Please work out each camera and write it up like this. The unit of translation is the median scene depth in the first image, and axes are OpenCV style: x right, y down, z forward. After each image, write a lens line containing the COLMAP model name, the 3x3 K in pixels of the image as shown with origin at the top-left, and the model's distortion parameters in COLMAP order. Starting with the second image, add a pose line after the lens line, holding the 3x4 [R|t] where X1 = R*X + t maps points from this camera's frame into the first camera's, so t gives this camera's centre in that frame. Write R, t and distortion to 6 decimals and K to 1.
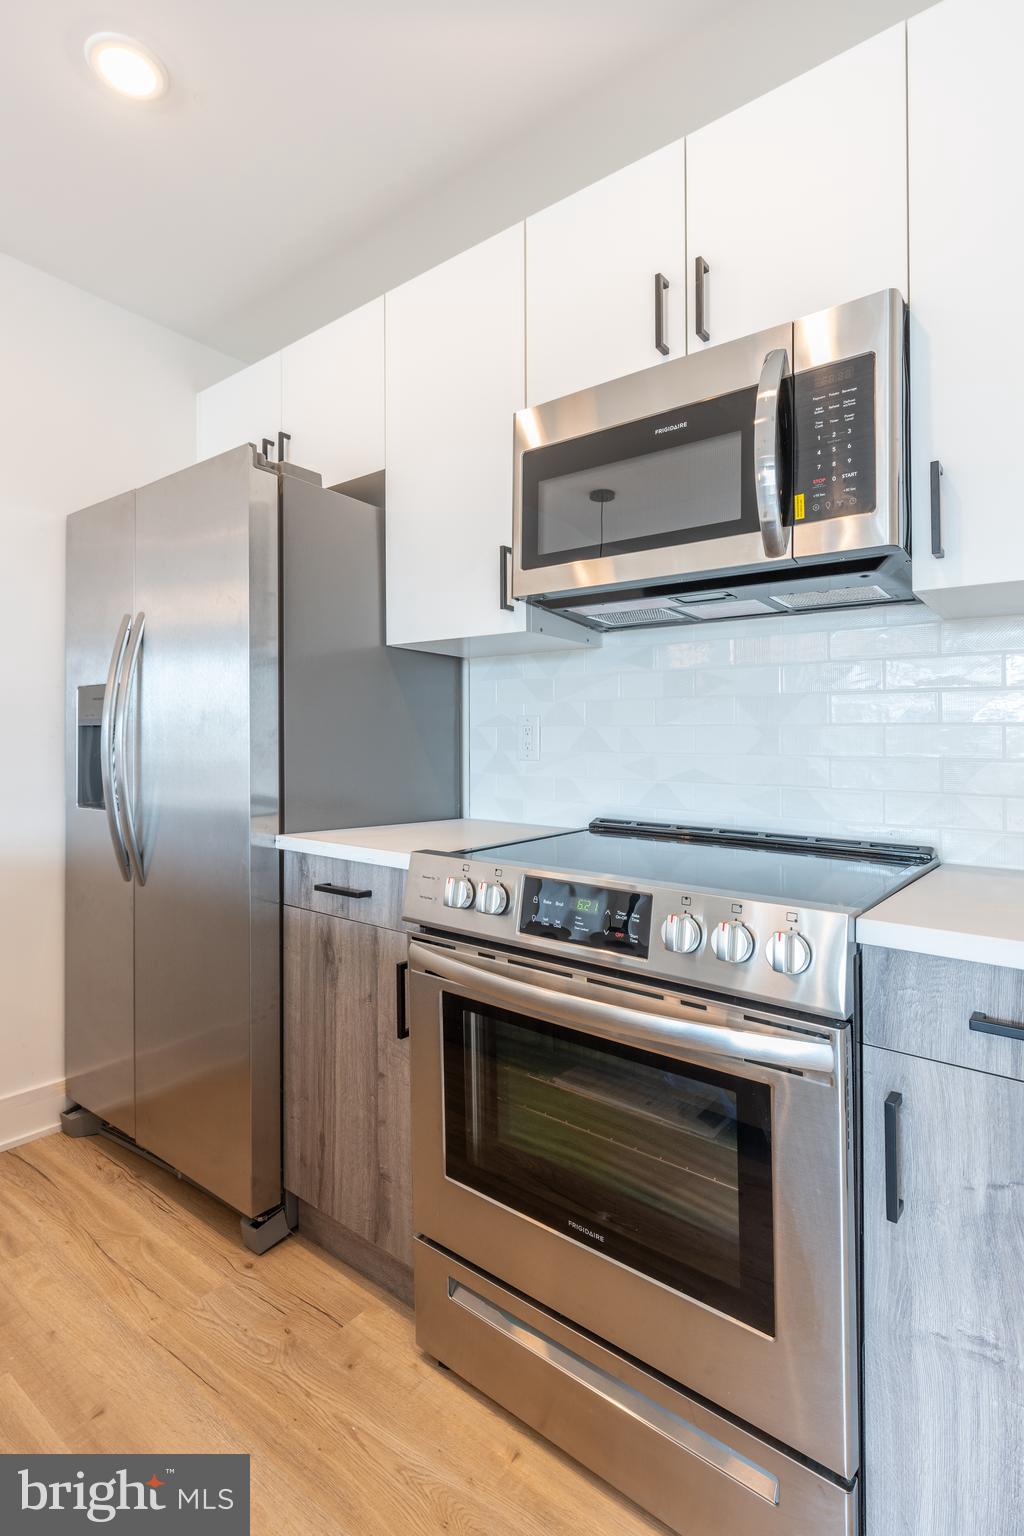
lens RADIAL K [[772.4, 0, 489.0], [0, 772.4, 727.5], [0, 0, 1]] dist [0.000873, 0.000186]
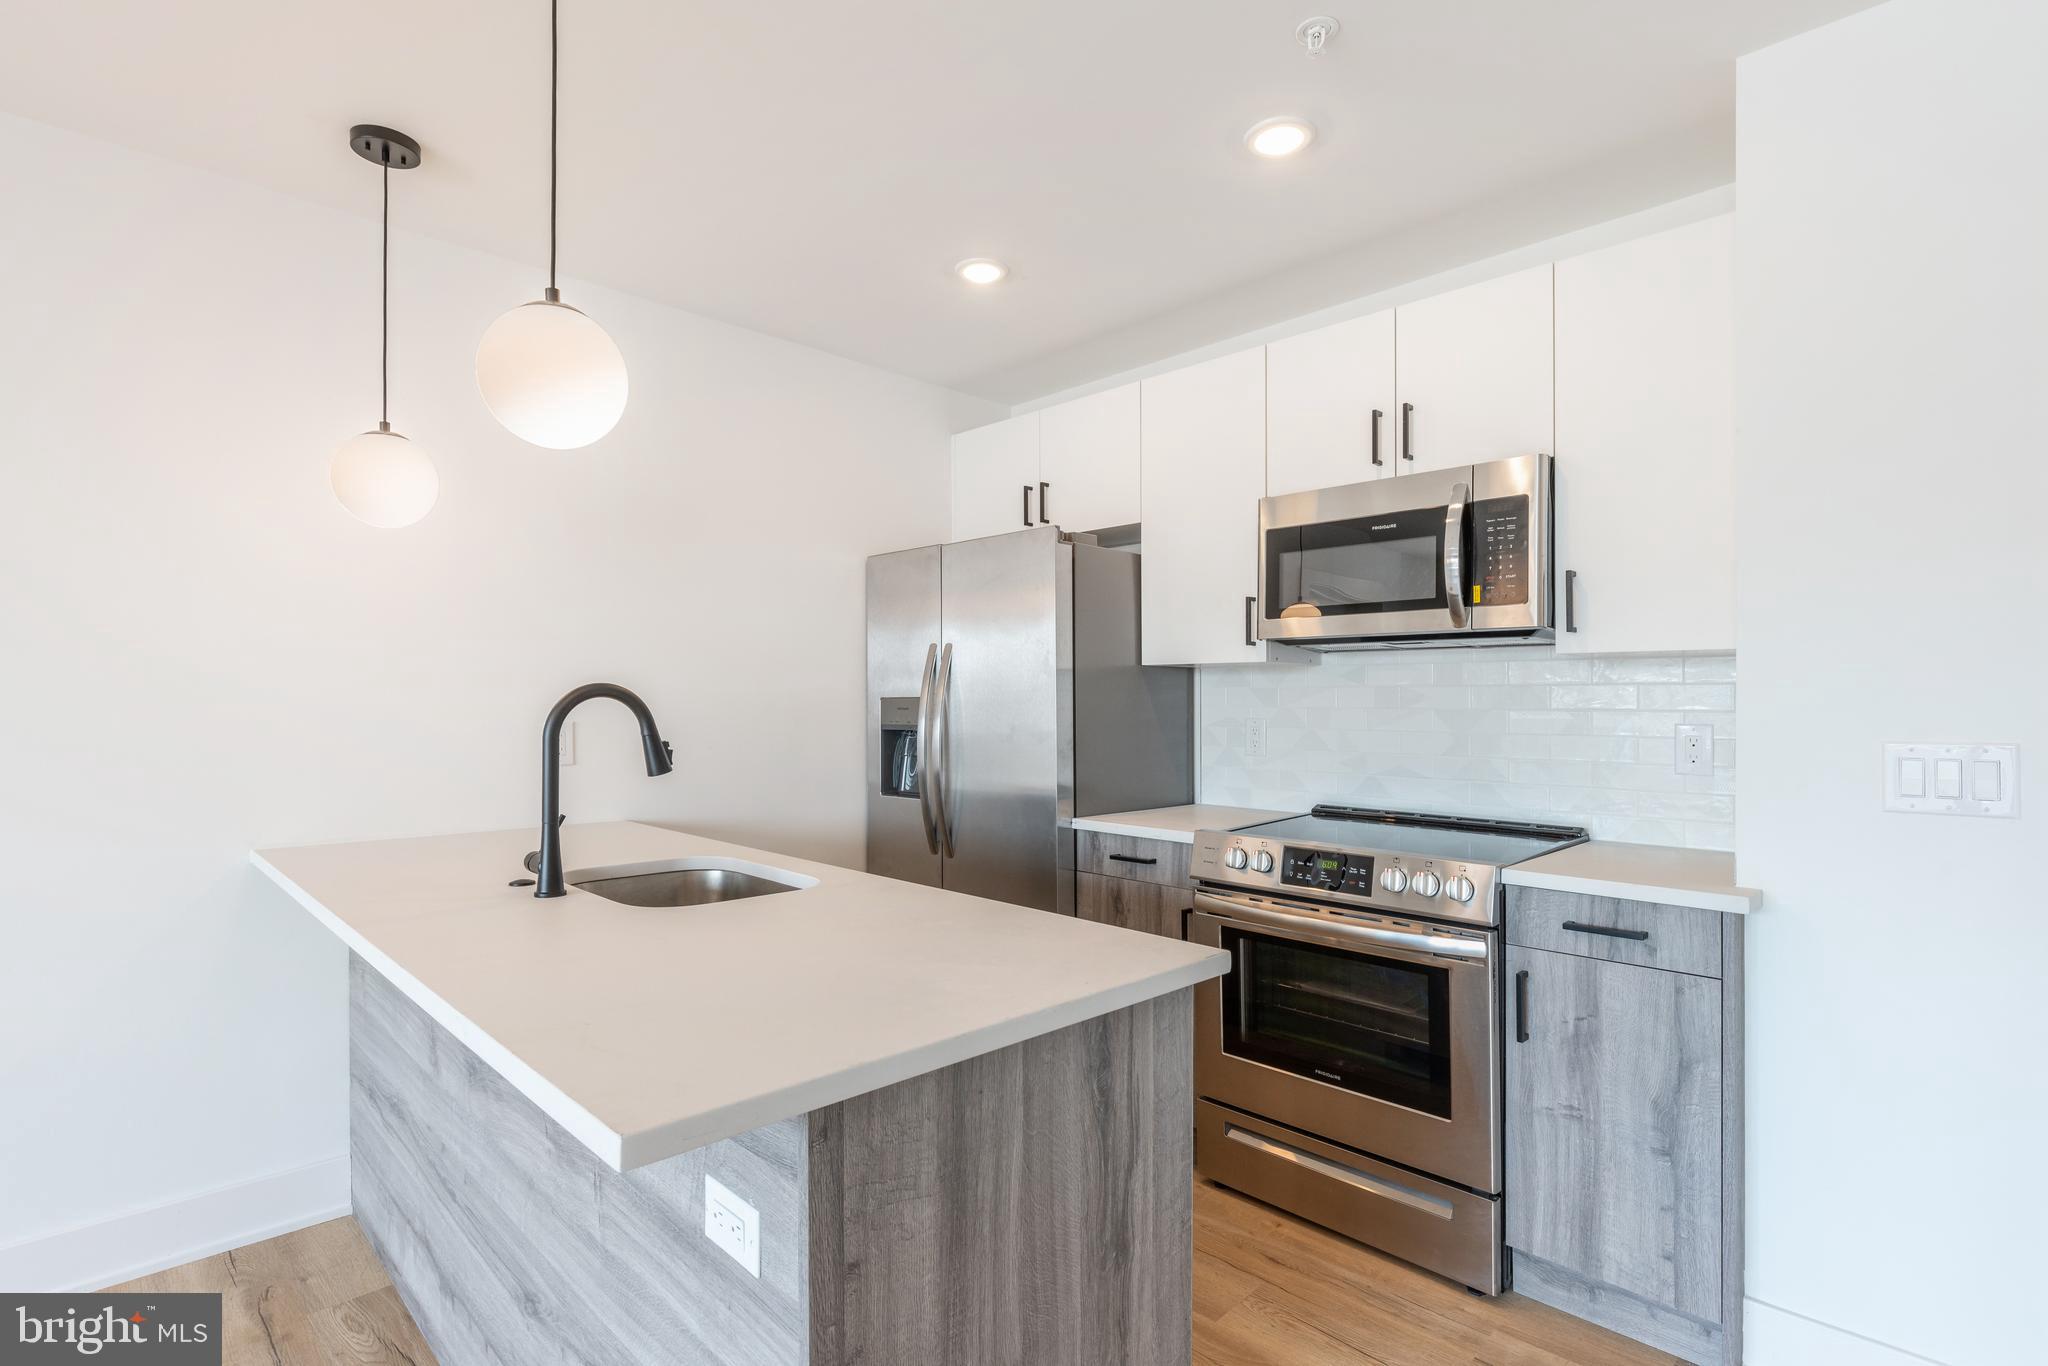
lens RADIAL K [[987.7, 0, 1023.1], [0, 987.7, 708.5], [0, 0, 1]] dist [-0.000490, 0.000108]
pose [[0.995163, -0.004239, -0.098143, -0.247789], [0.006704, 0.999670, 0.024806, -0.115386], [0.098005, -0.025344, 0.994863, -0.874370]]
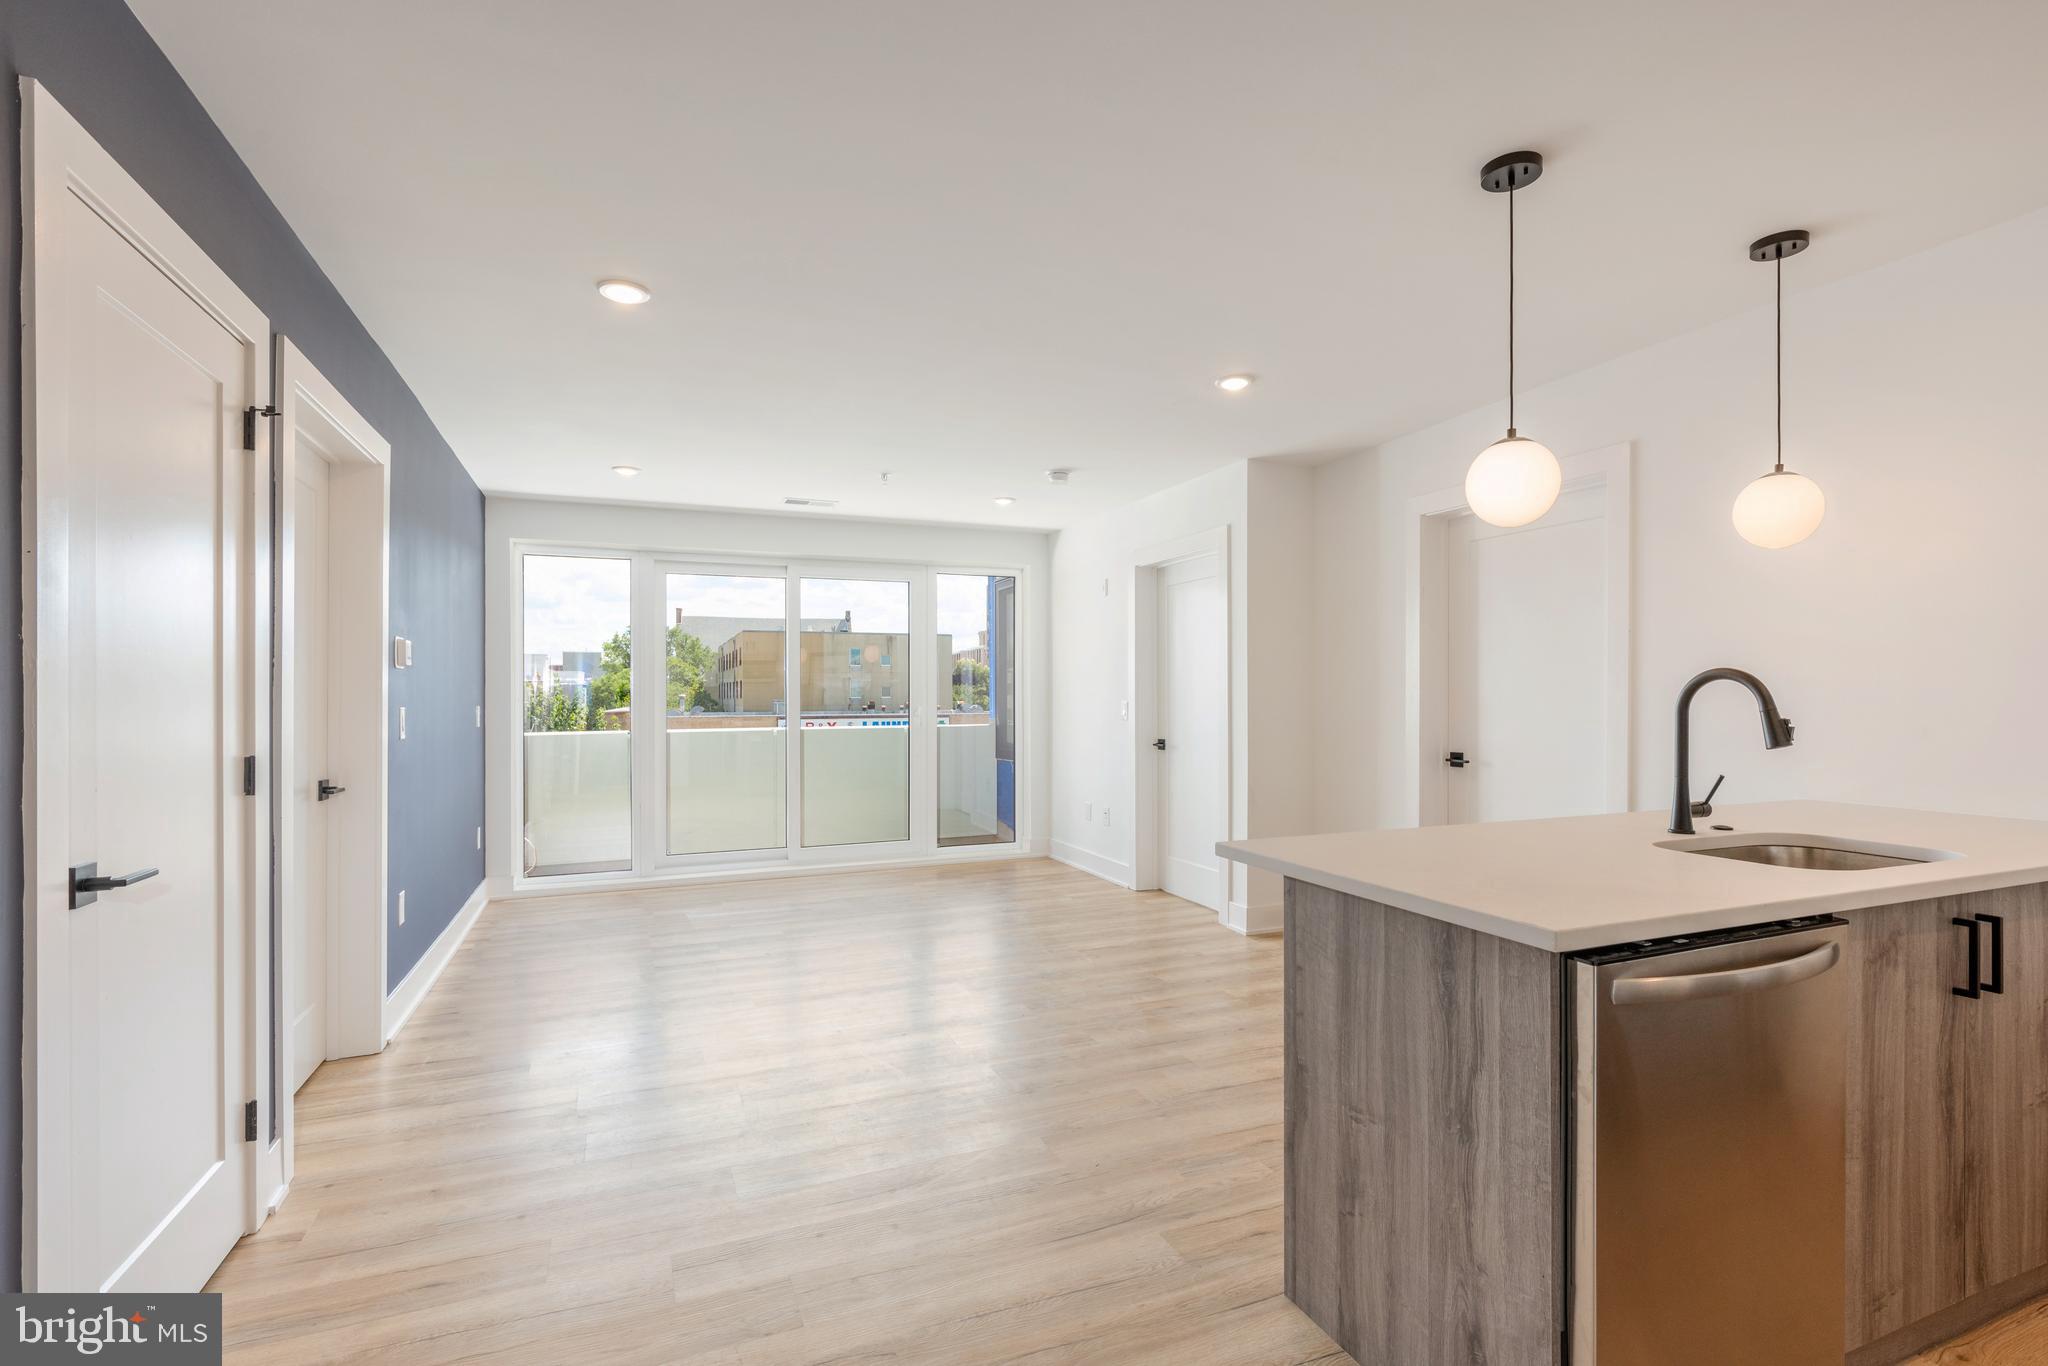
lens RADIAL K [[959.3, 0, 1030.6], [0, 959.3, 693.3], [0, 0, 1]] dist [-0.002591, -0.000388]
pose [[-0.474126, -0.005444, -0.880440, 0.992644], [0.016015, 0.999762, -0.014806, -0.071683], [0.880311, -0.021120, -0.473926, 0.171699]]
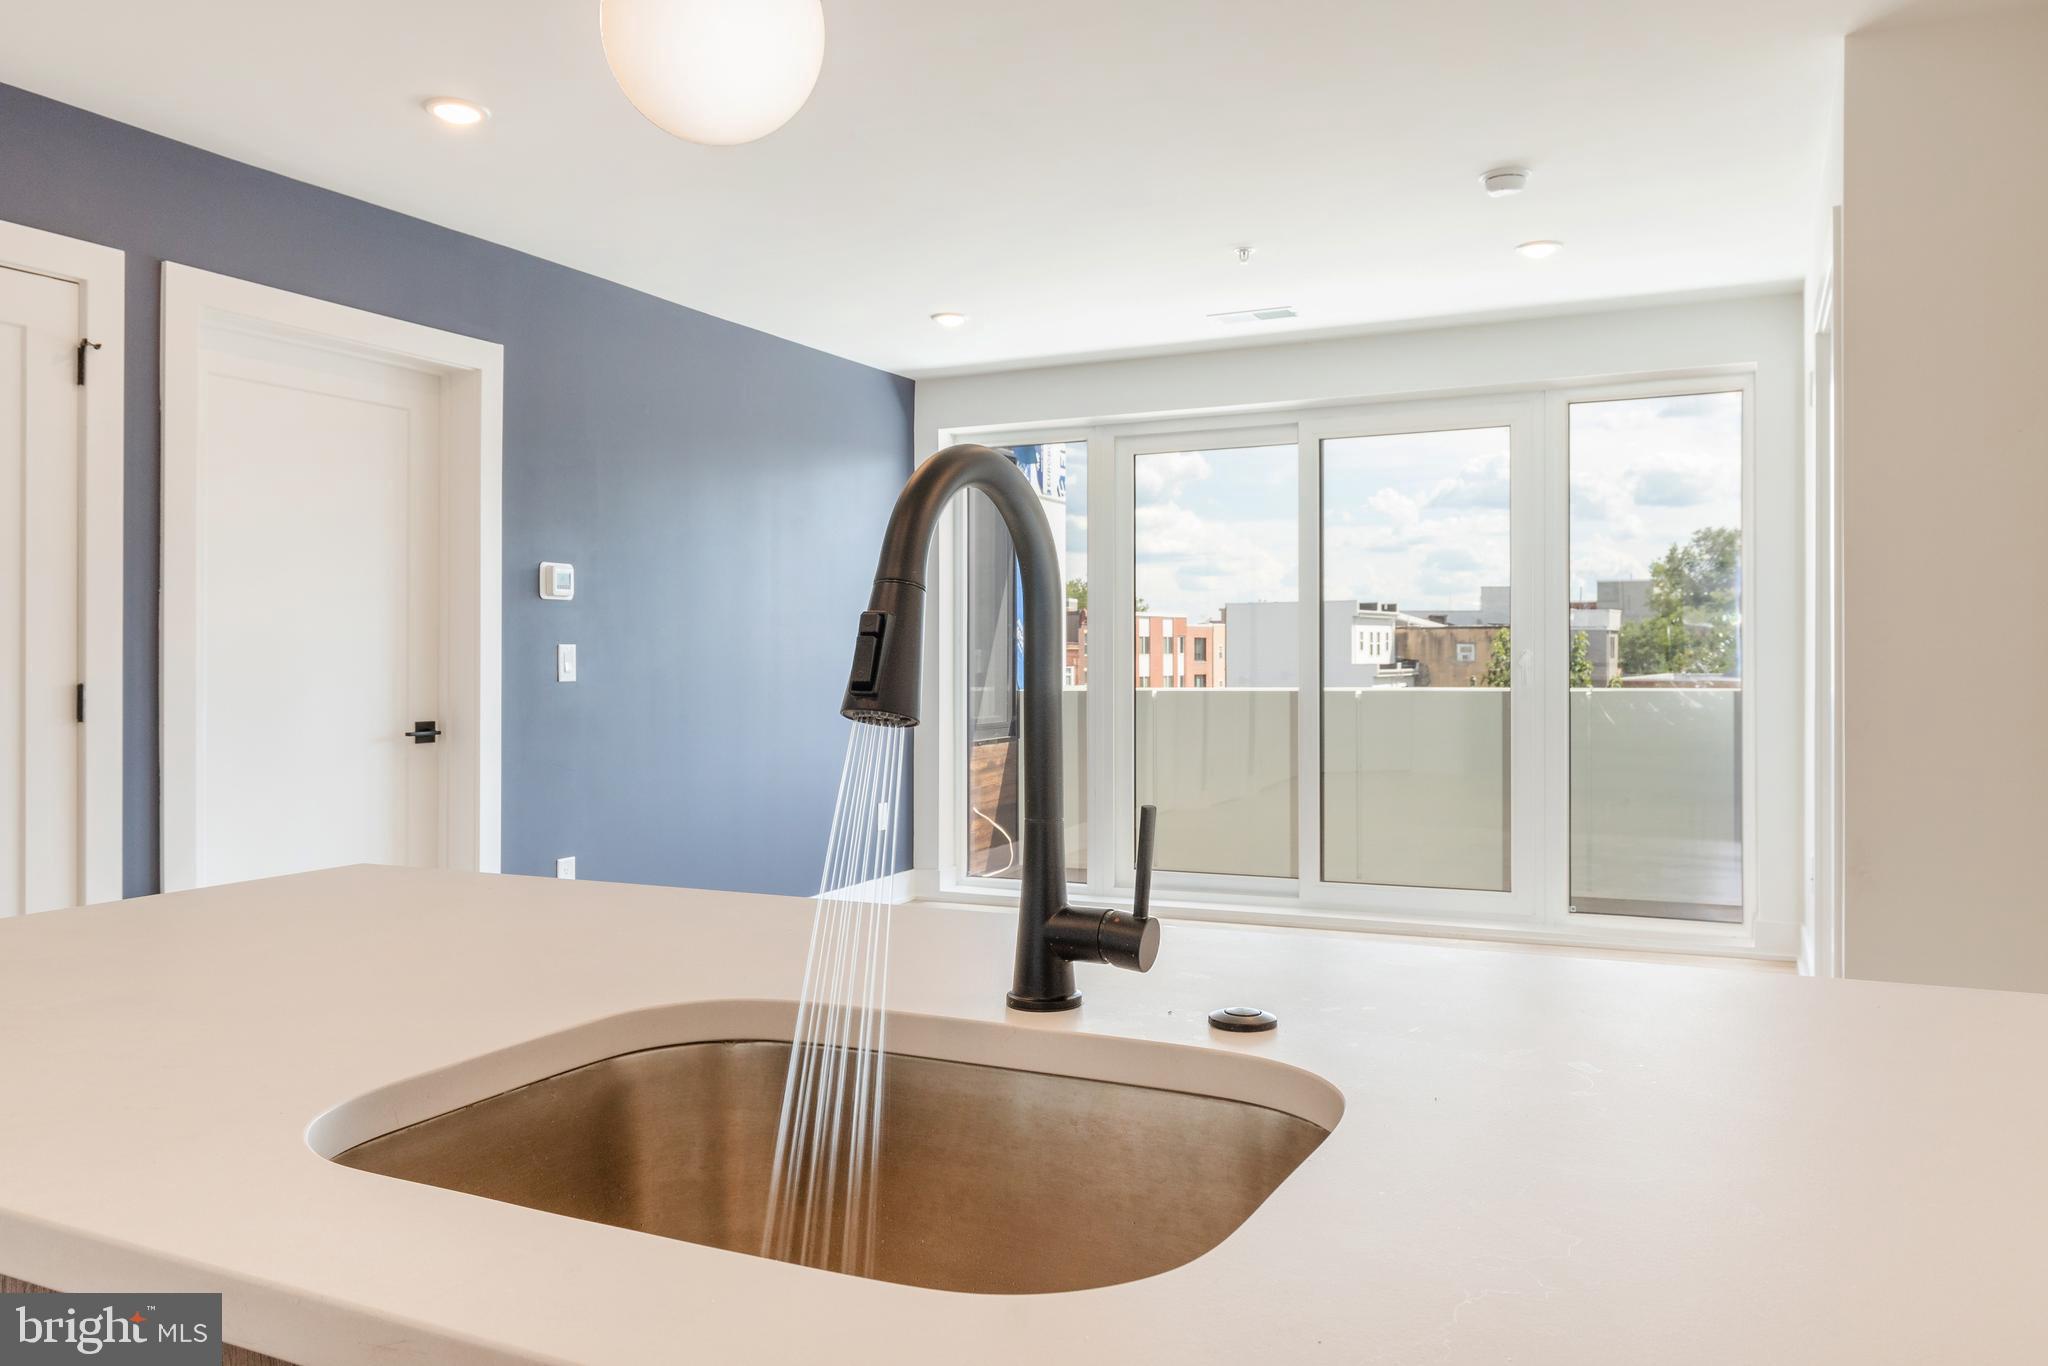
lens RADIAL K [[1499.9, 0, 1029.5], [0, 1499.9, 656.4], [0, 0, 1]] dist [0.004656, 0.001200]
pose [[-0.972160, -0.000085, -0.234316, -0.793991], [0.003616, 0.999875, -0.015363, -0.012424], [0.234288, -0.015783, -0.972039, 1.160048]]
